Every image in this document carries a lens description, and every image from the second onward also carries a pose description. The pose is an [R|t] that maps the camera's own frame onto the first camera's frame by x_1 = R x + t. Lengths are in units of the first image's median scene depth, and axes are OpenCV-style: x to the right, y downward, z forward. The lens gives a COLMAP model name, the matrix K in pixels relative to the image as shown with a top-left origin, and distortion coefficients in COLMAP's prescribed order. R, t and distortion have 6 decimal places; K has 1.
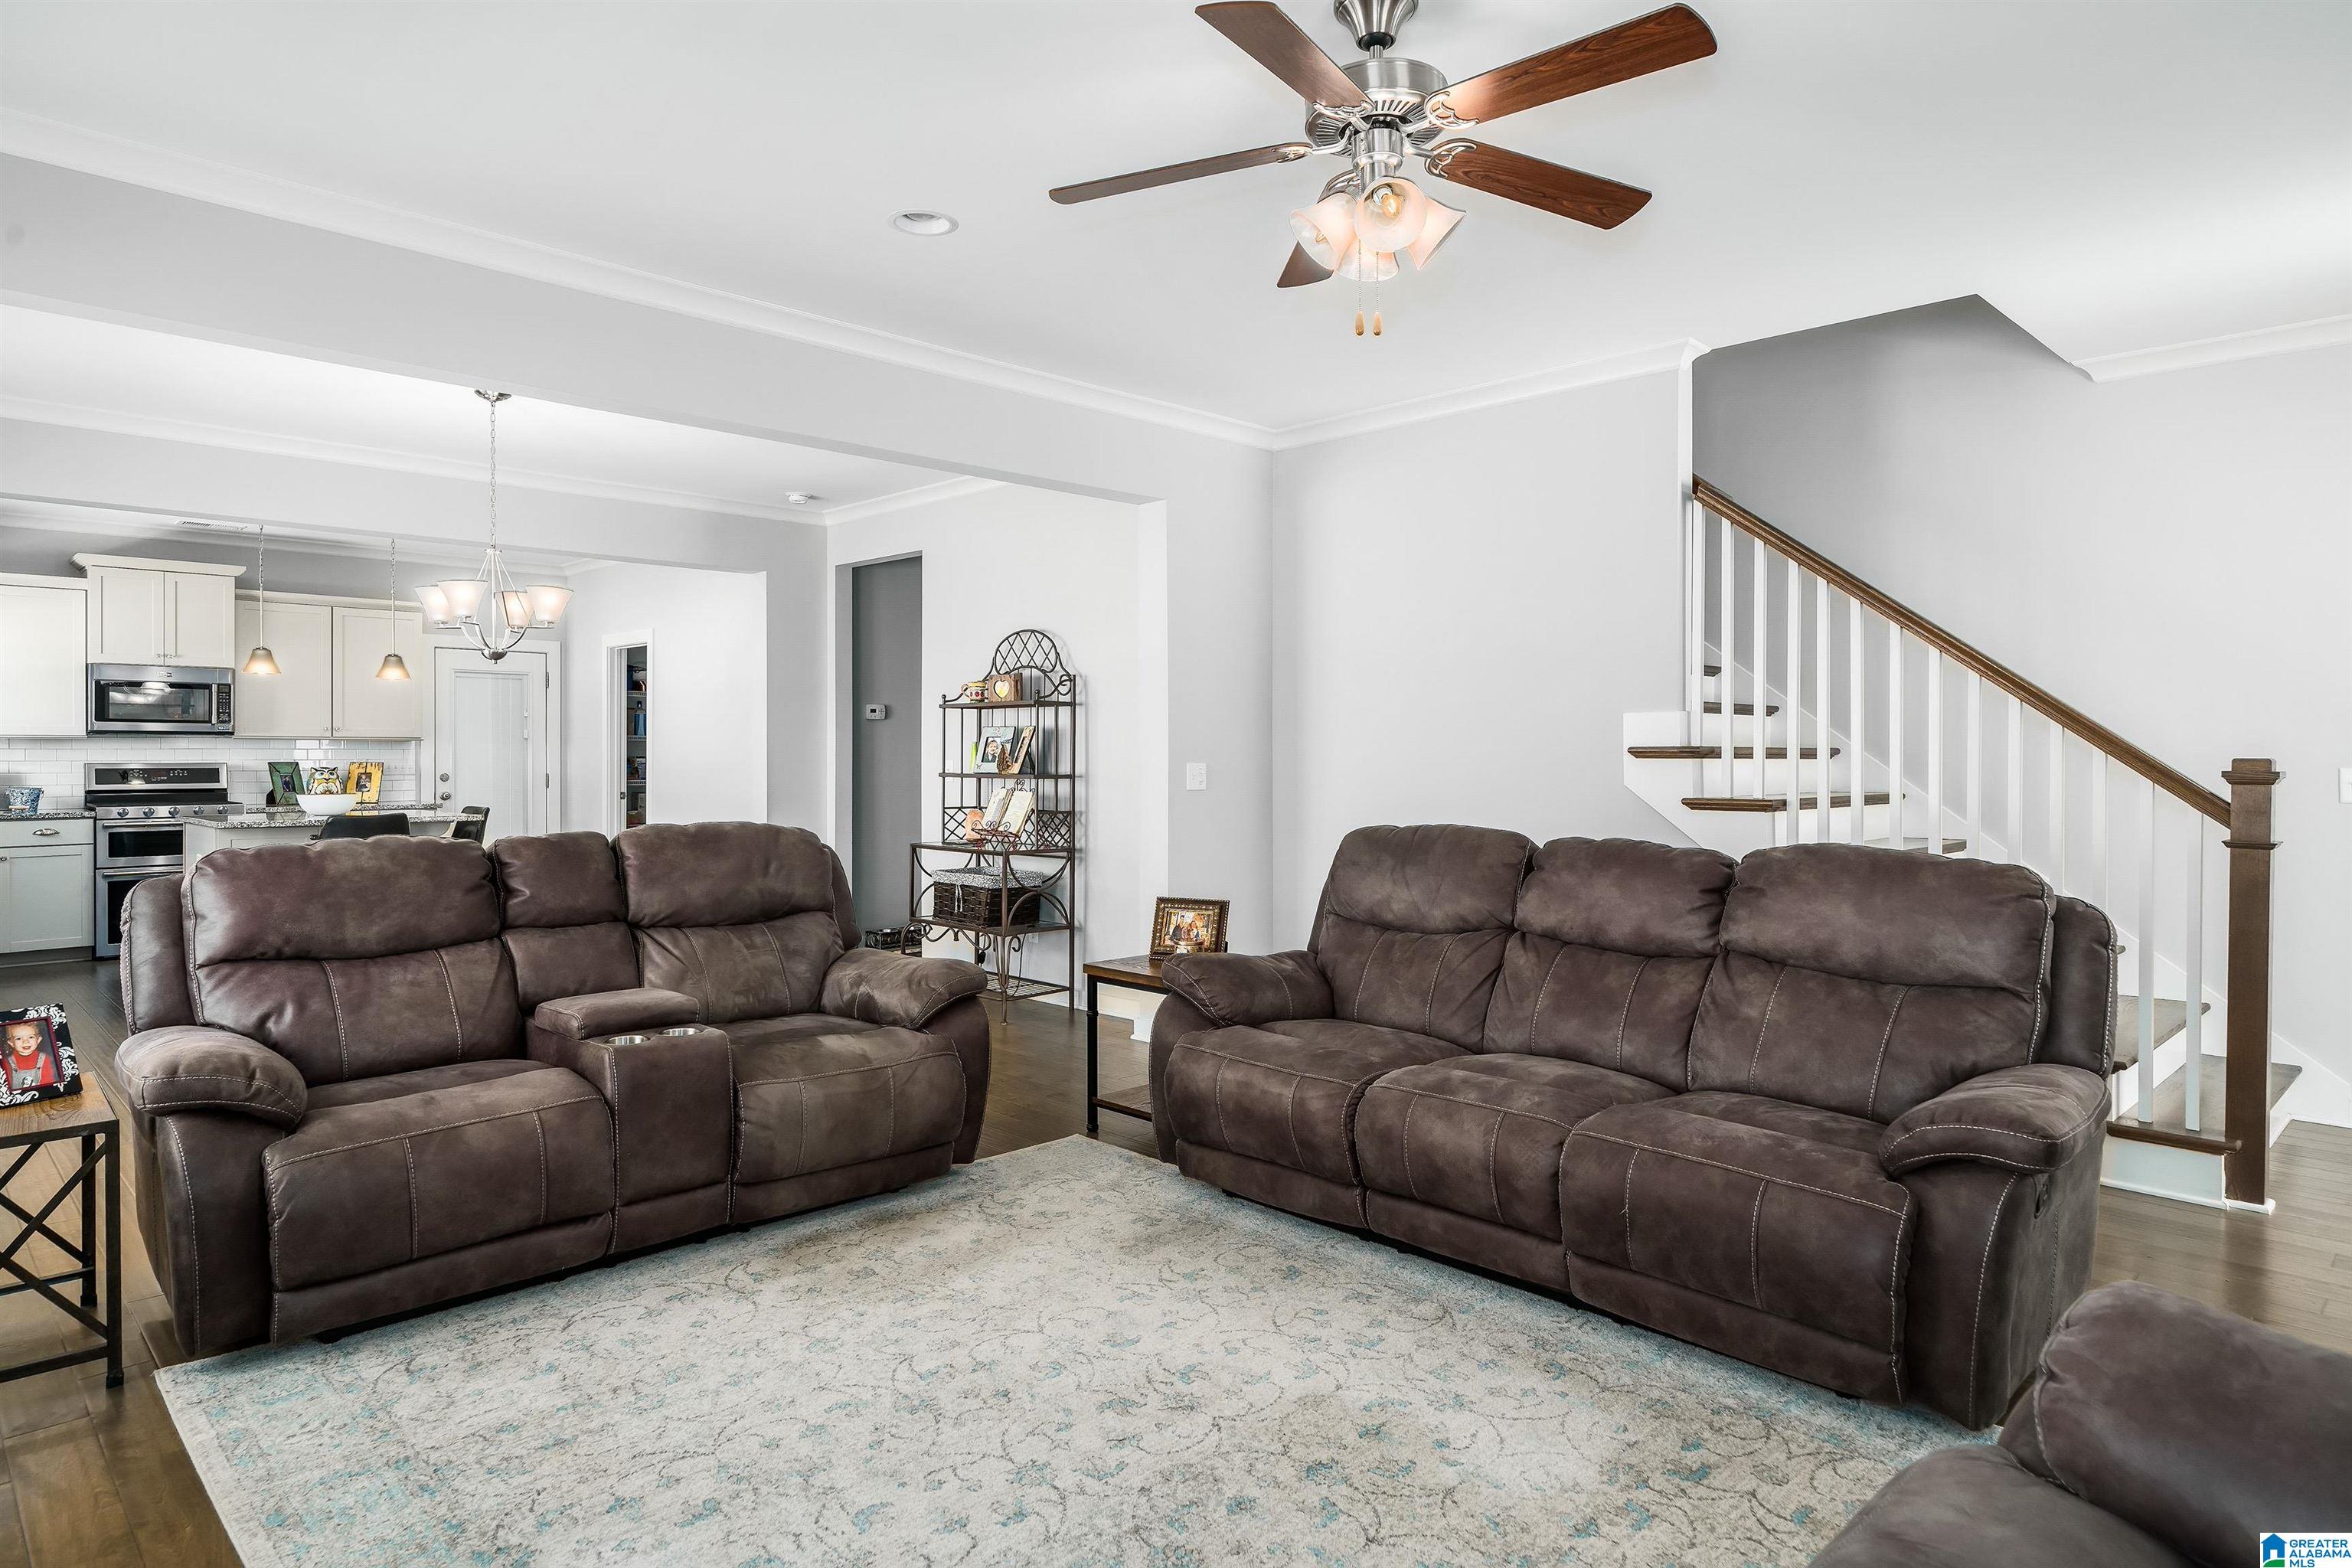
lens RADIAL K [[1350.9, 0, 1168.8], [0, 1350.9, 780.0], [0, 0, 1]] dist [-0.003919, -0.000723]
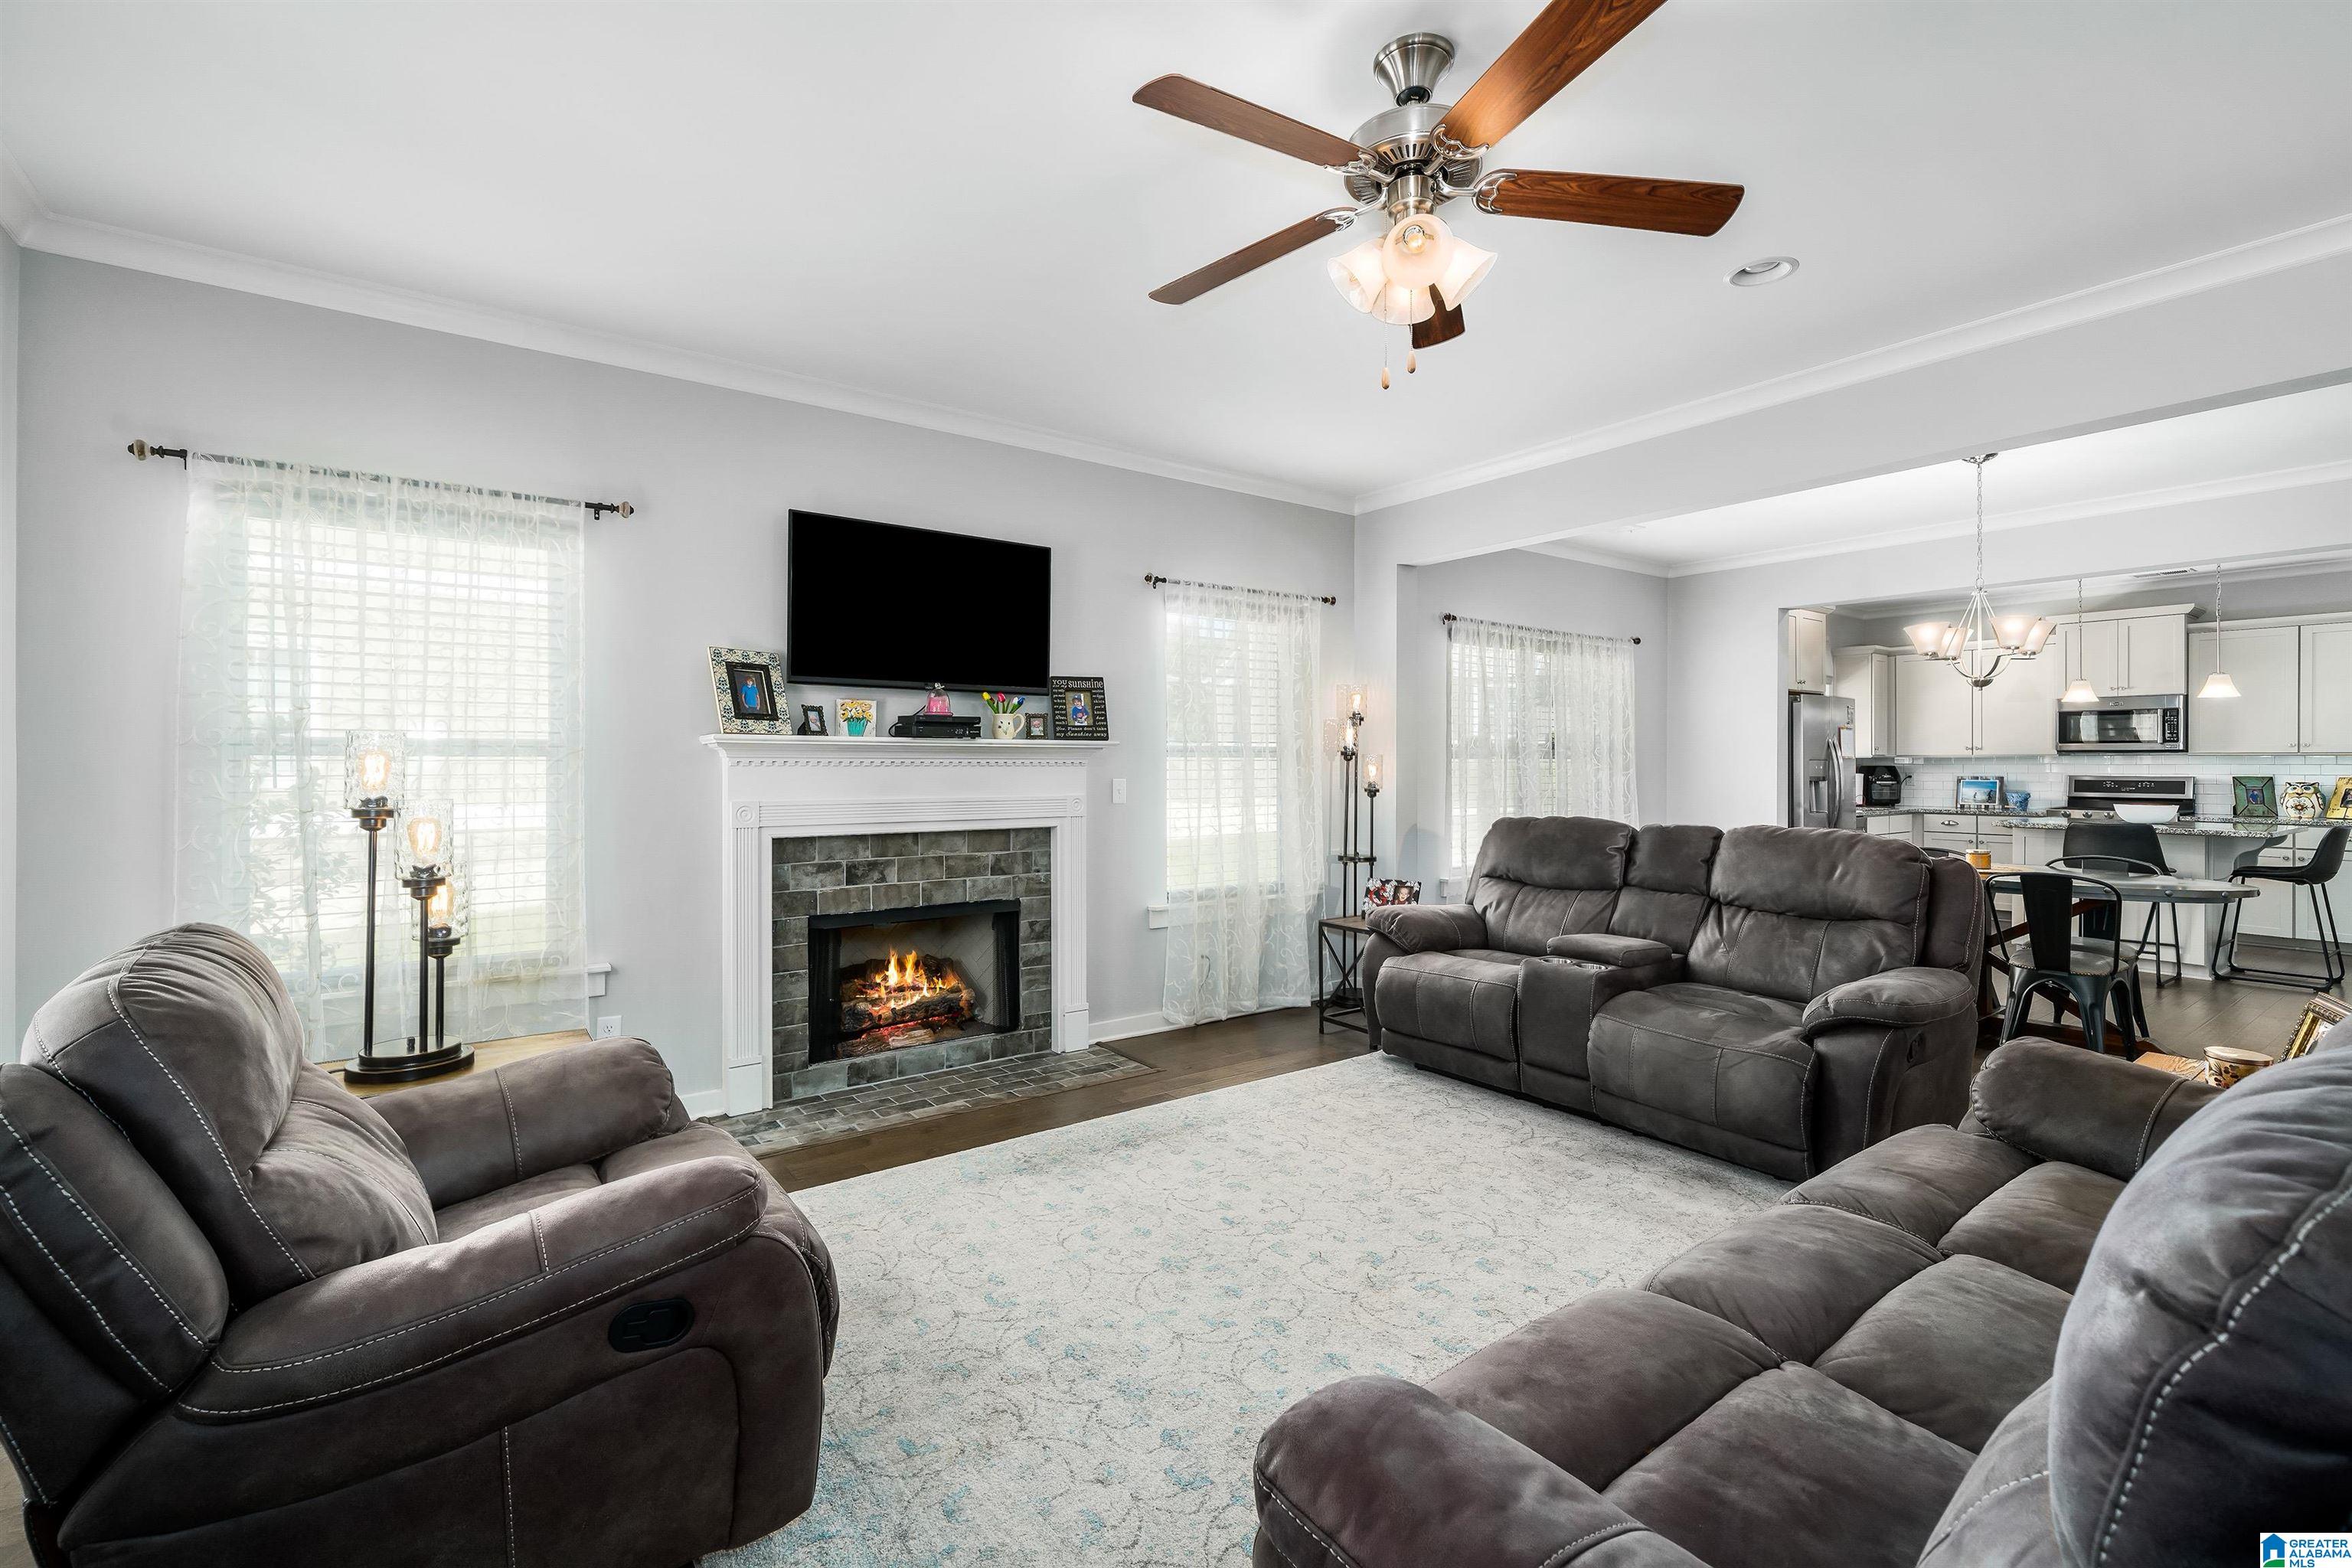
lens RADIAL K [[1024.9, 0, 1166.8], [0, 1024.9, 766.6], [0, 0, 1]] dist [-0.002539, -0.000158]
pose [[-0.144799, 0.002686, -0.989457, 0.778508], [-0.022325, 0.999733, 0.005981, -0.018926], [0.989209, 0.022956, -0.144701, 0.732421]]
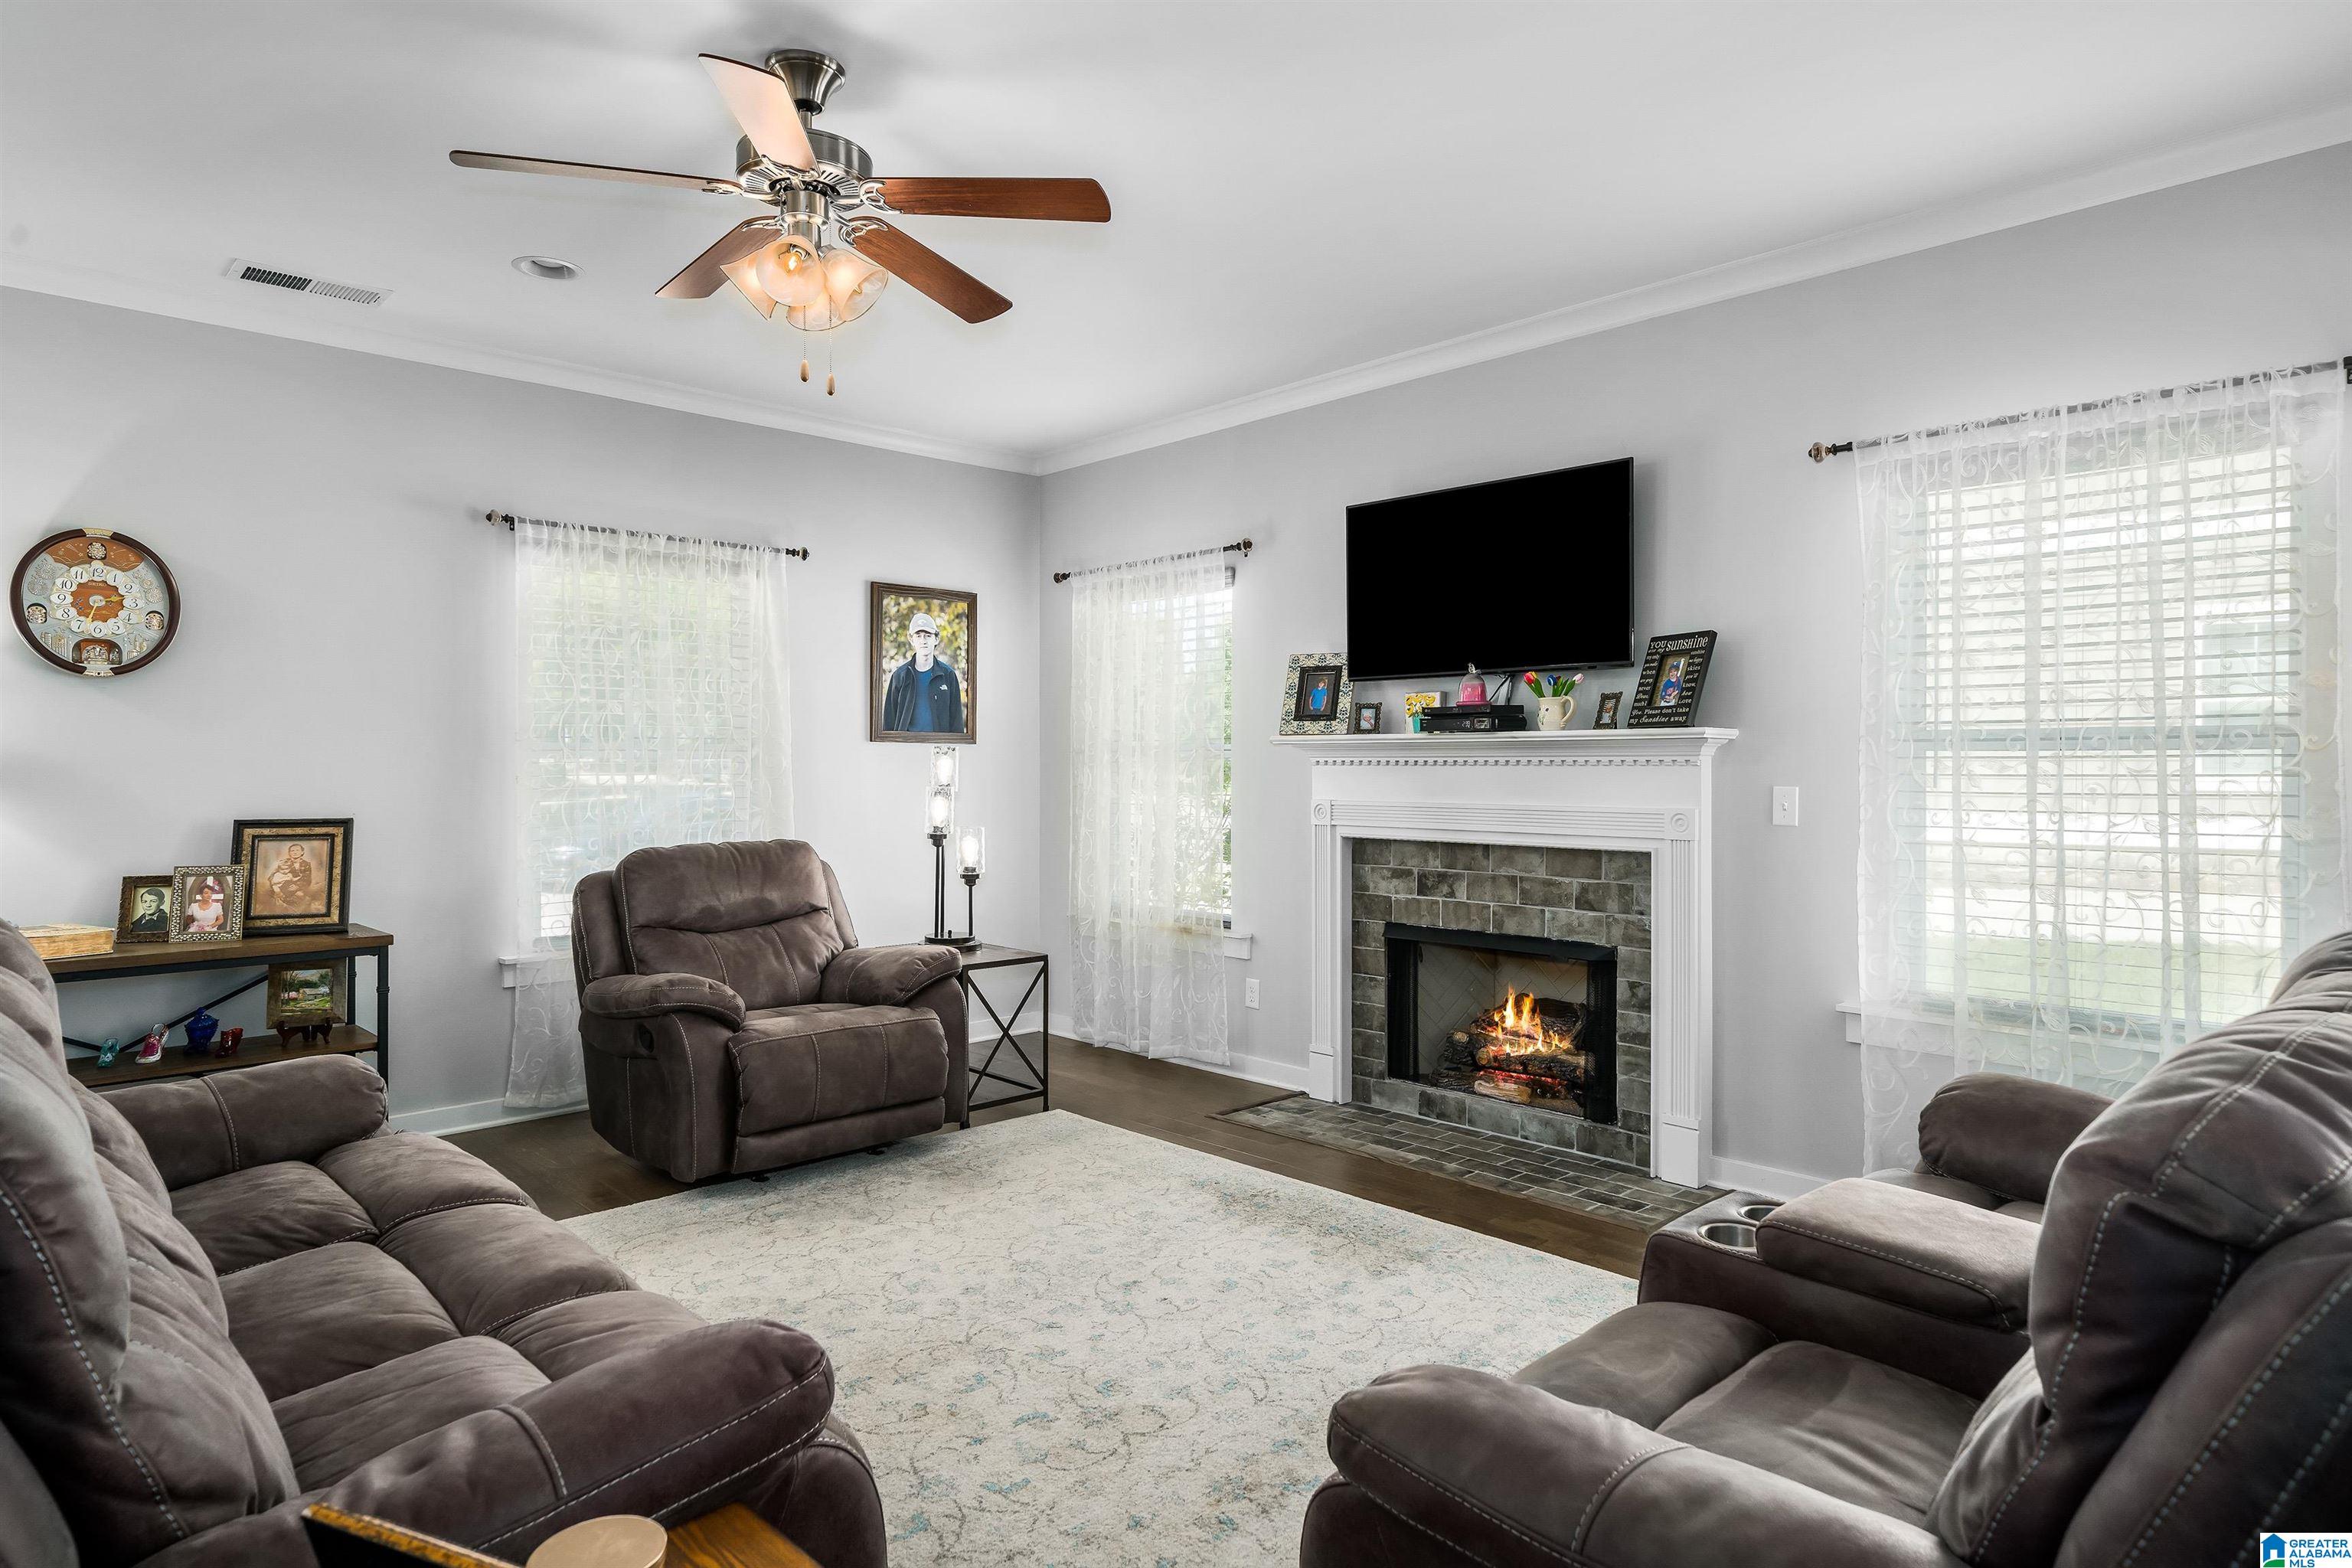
lens RADIAL K [[1350.9, 0, 1175.9], [0, 1350.9, 772.8], [0, 0, 1]] dist [-0.003919, -0.000723]
pose [[-0.999833, 0.003541, 0.017931, -0.129396], [0.004087, 0.999525, 0.030545, -0.041639], [-0.017814, 0.030614, -0.999373, 1.650792]]
